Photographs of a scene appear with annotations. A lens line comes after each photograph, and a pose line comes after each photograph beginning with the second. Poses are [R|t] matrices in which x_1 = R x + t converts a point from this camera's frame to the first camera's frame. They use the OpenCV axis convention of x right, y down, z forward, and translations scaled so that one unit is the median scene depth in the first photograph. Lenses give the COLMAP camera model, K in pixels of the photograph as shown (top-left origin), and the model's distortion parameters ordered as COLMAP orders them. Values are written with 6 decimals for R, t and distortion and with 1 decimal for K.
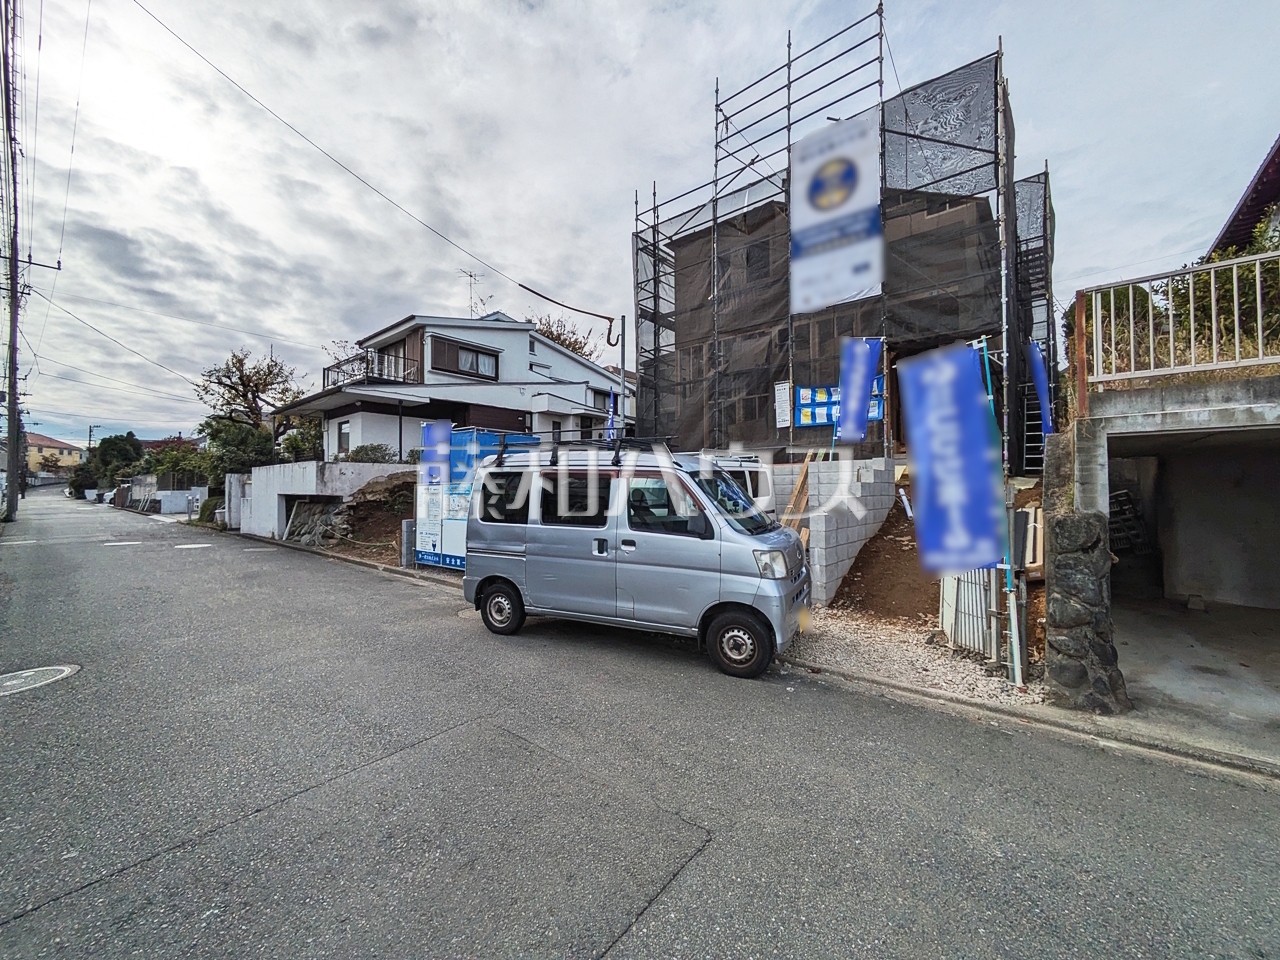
lens RADIAL K [[505.2, 0, 641.5], [0, 505.2, 481.1], [0, 0, 1]] dist [-0.006284, 0.003865]
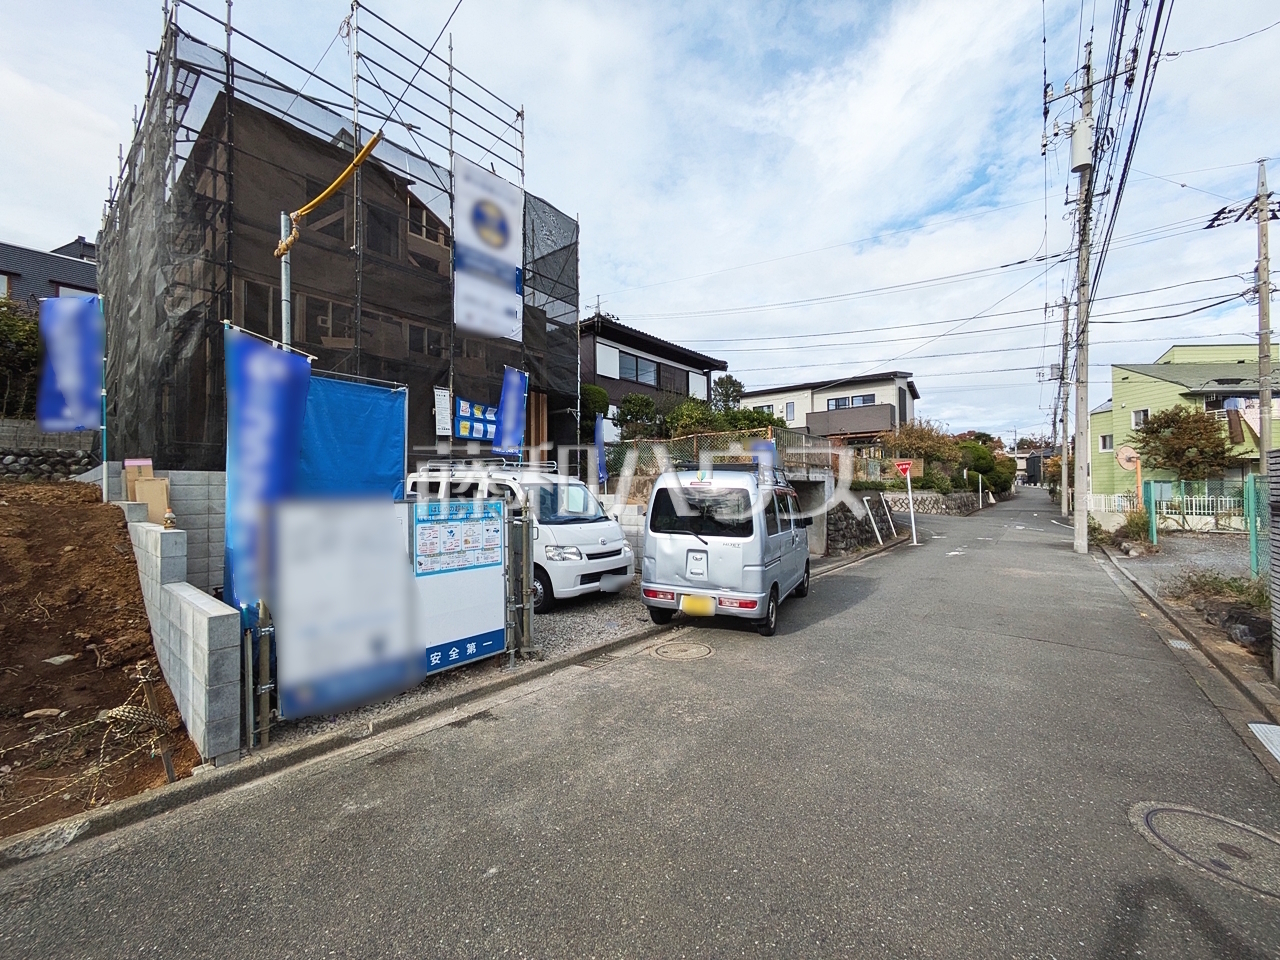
lens RADIAL K [[505.2, 0, 641.5], [0, 505.2, 481.1], [0, 0, 1]] dist [-0.006284, 0.003865]
pose [[-0.006175, 0.021117, 0.999758, -0.722020], [-0.013375, 0.999686, -0.021198, -0.004683], [-0.999891, -0.013503, -0.005891, 0.666667]]
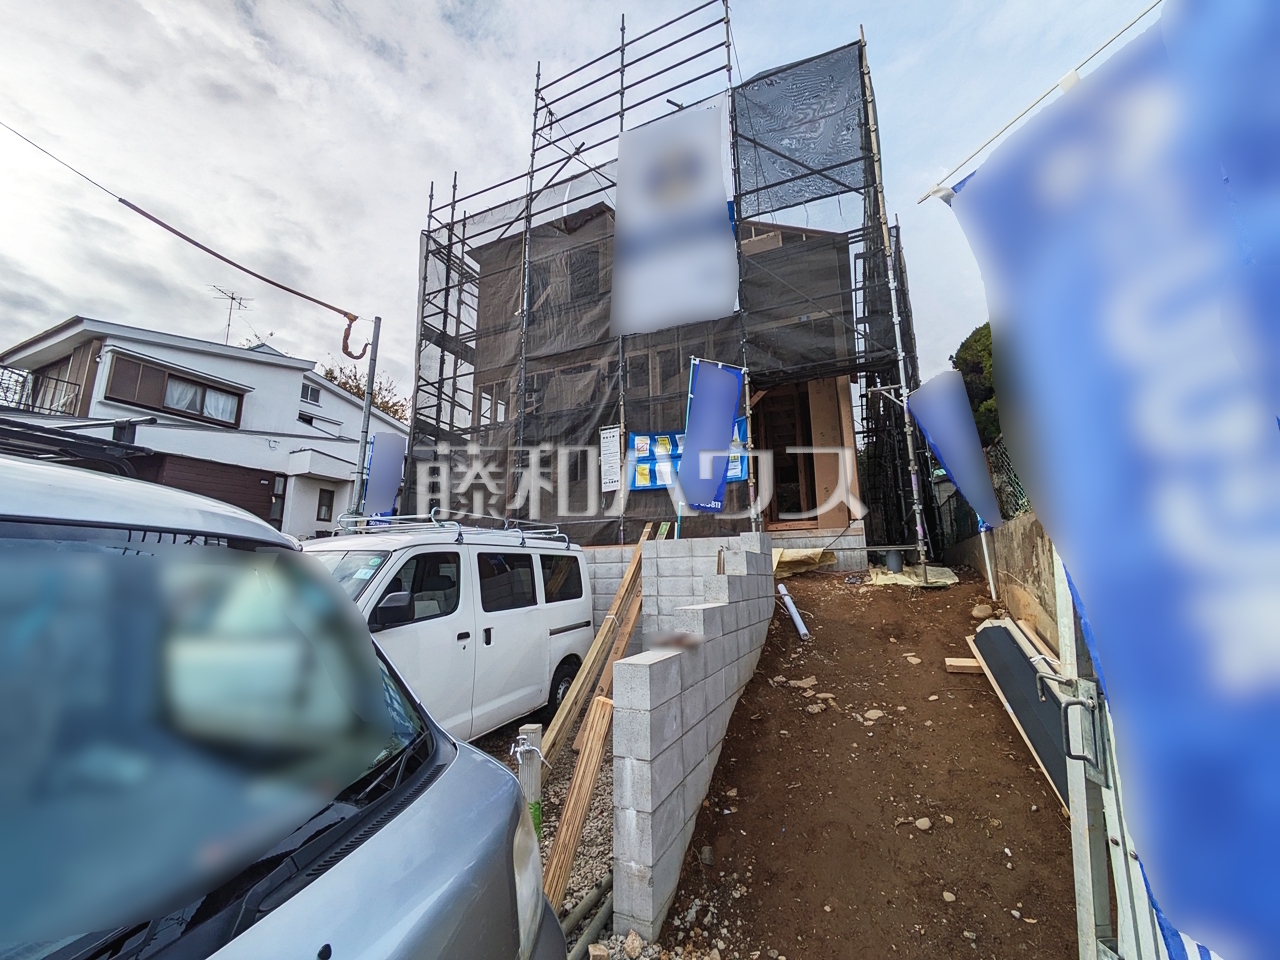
lens RADIAL K [[505.2, 0, 641.5], [0, 505.2, 481.1], [0, 0, 1]] dist [-0.006284, 0.003865]
pose [[0.963132, 0.045114, 0.265219, 0.149472], [0.002568, 0.984253, -0.176747, -0.000702], [-0.269016, 0.170912, 0.947850, 0.368830]]
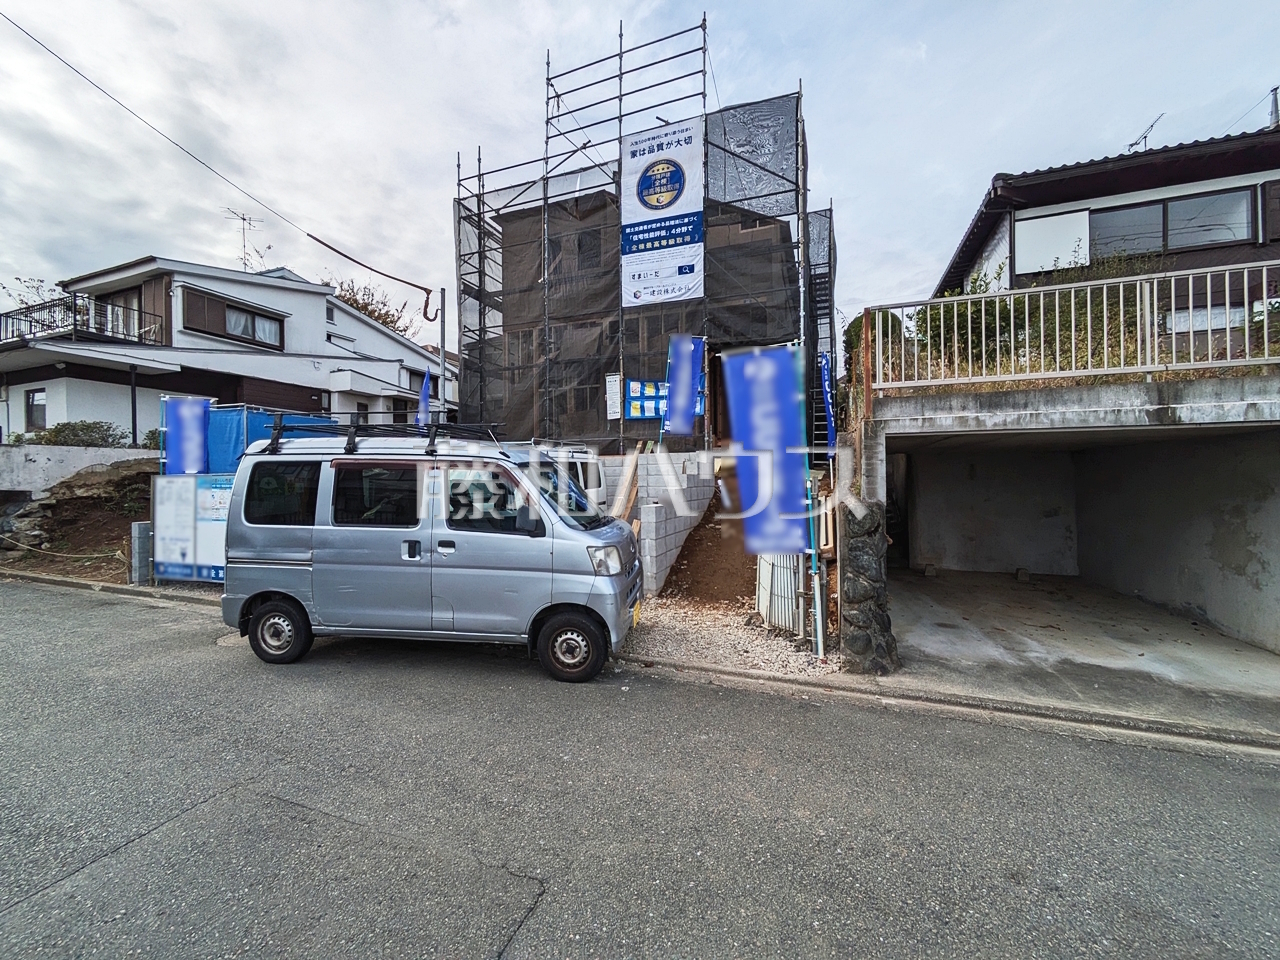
lens RADIAL K [[505.2, 0, 641.5], [0, 505.2, 481.1], [0, 0, 1]] dist [-0.006284, 0.003865]
pose [[0.944900, -0.003060, 0.327346, 0.003187], [-0.003101, 0.999828, 0.018297, -0.001527], [-0.327346, -0.018304, 0.944727, 0.030237]]
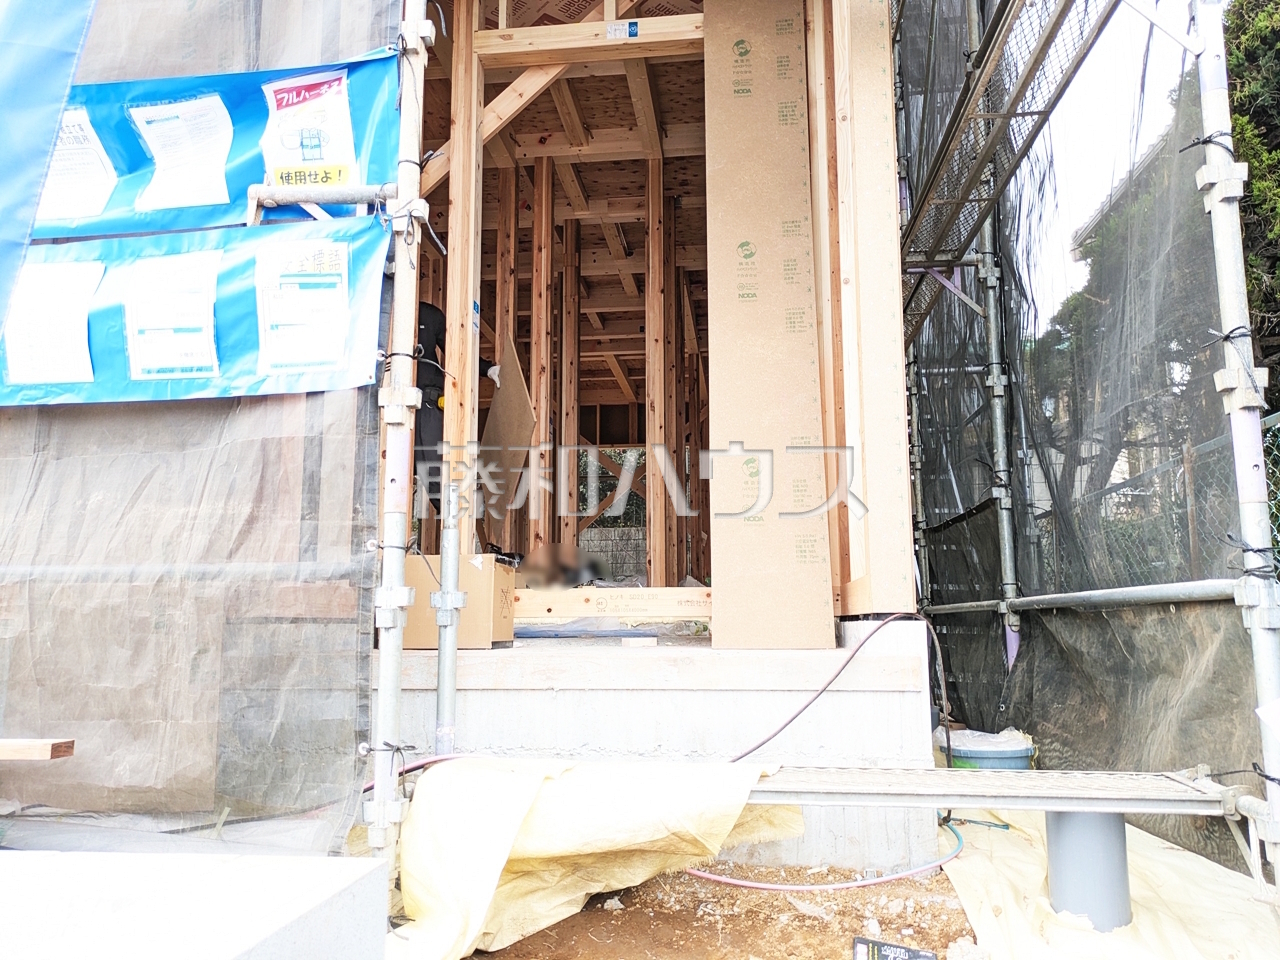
lens RADIAL K [[932.1, 0, 640.0], [0, 932.1, 480.0], [0, 0, 1]] dist [0.001690, 0.000466]
pose [[0.837555, 0.080376, 0.540409, 0.385573], [-0.009034, 0.991022, -0.133395, -0.066685], [-0.546279, 0.106844, 0.830761, 0.731706]]
